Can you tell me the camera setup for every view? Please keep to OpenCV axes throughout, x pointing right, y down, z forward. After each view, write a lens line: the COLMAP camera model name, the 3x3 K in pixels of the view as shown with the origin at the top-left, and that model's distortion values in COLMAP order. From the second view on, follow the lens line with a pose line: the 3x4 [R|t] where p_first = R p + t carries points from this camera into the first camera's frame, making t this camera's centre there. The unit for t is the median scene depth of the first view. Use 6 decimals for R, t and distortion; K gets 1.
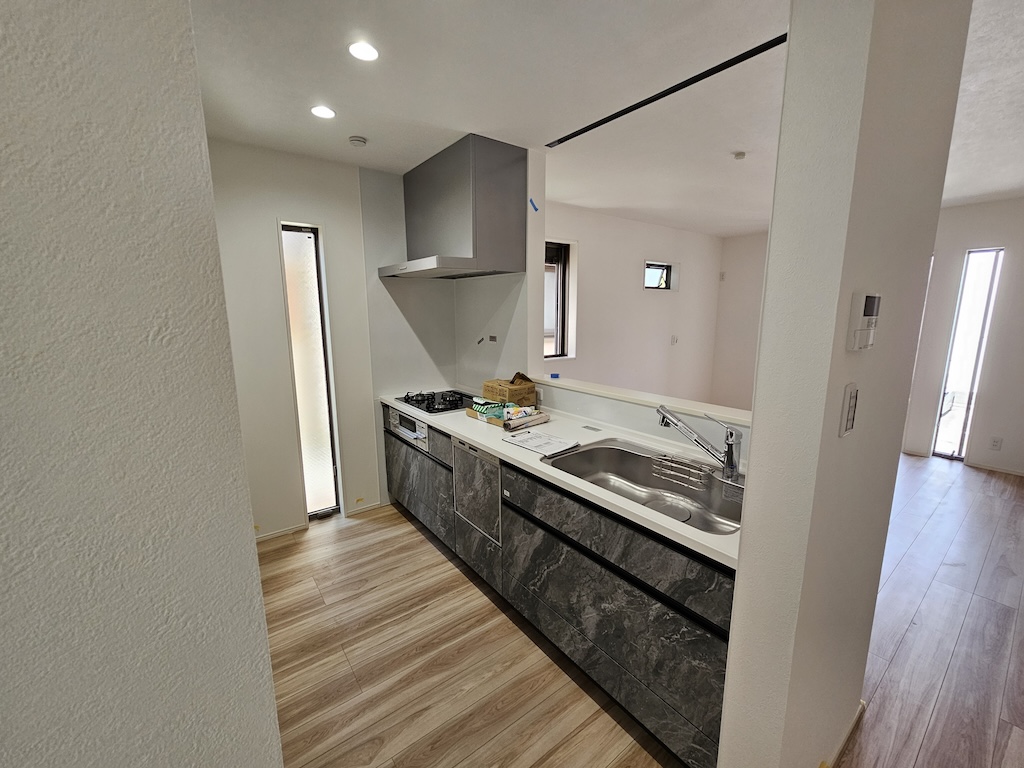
lens RADIAL K [[420.3, 0, 512.4], [0, 420.3, 384.3], [0, 0, 1]] dist [-0.001850, -0.000174]
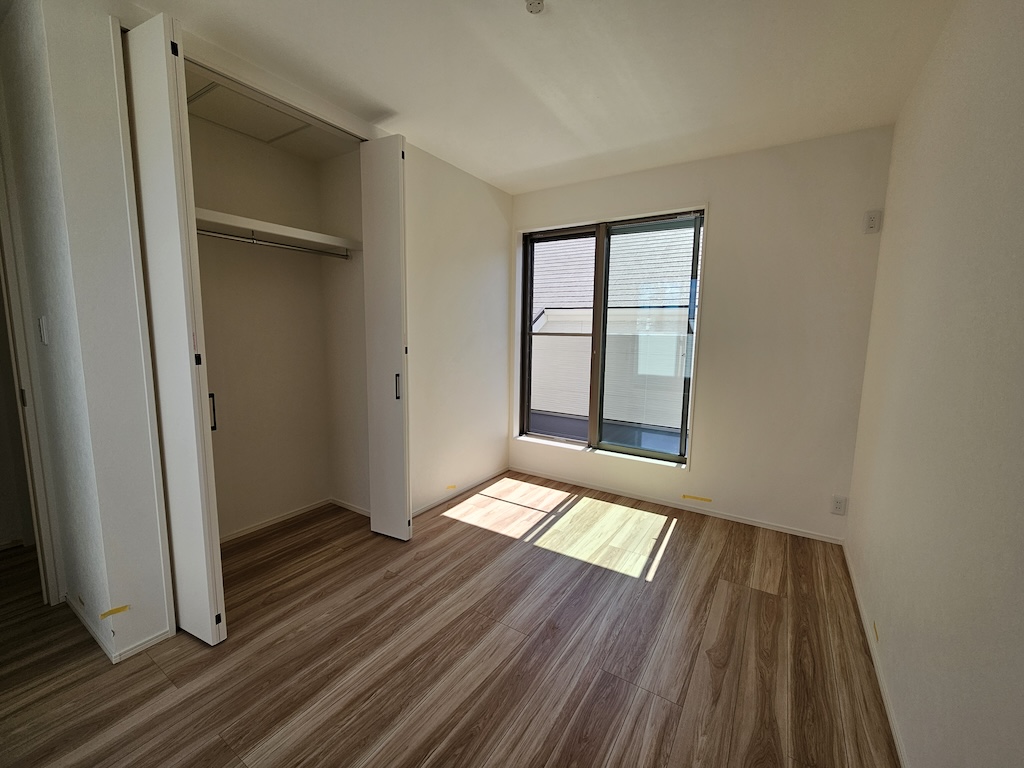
lens RADIAL K [[420.3, 0, 512.4], [0, 420.3, 382.0], [0, 0, 1]] dist [-0.001850, -0.000174]
pose [[-0.939458, 0.033885, -0.340985, -0.176977], [-0.070387, 0.954796, 0.288807, -0.186756], [0.335358, 0.295323, -0.894606, 1.597895]]
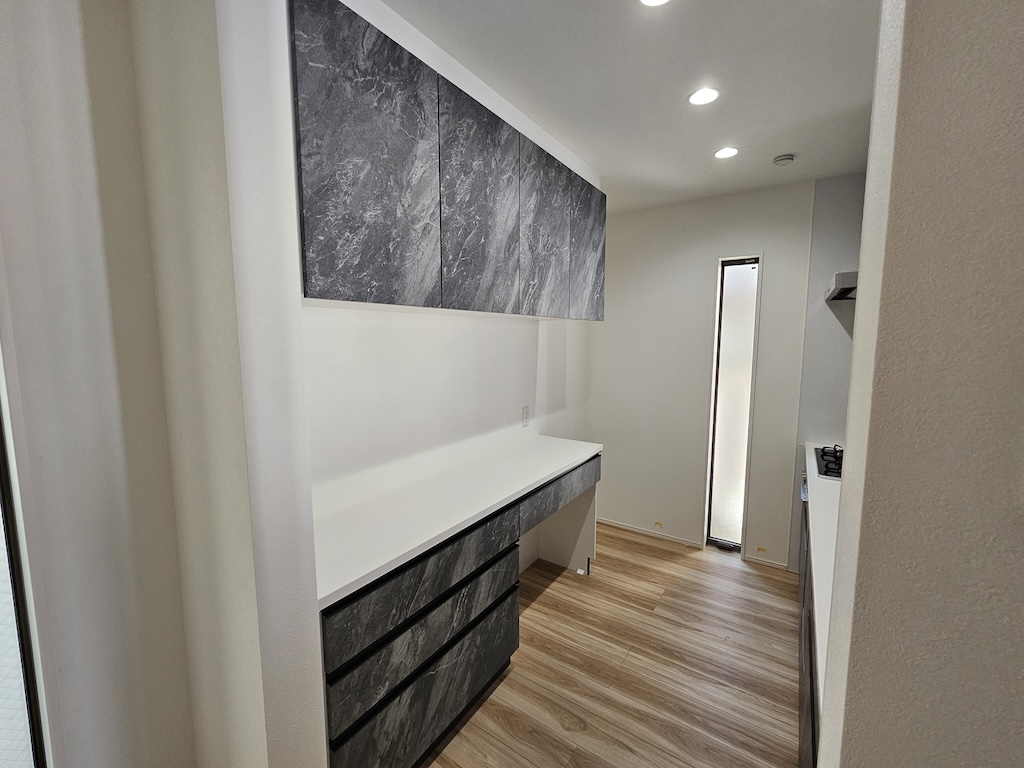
lens RADIAL K [[420.3, 0, 513.3], [0, 420.3, 383.1], [0, 0, 1]] dist [-0.001850, -0.000174]
pose [[0.320116, 0.107722, -0.941234, 0.405393], [-0.165450, 0.984603, 0.056415, -0.057116], [0.932819, 0.137668, 0.333010, 0.231546]]
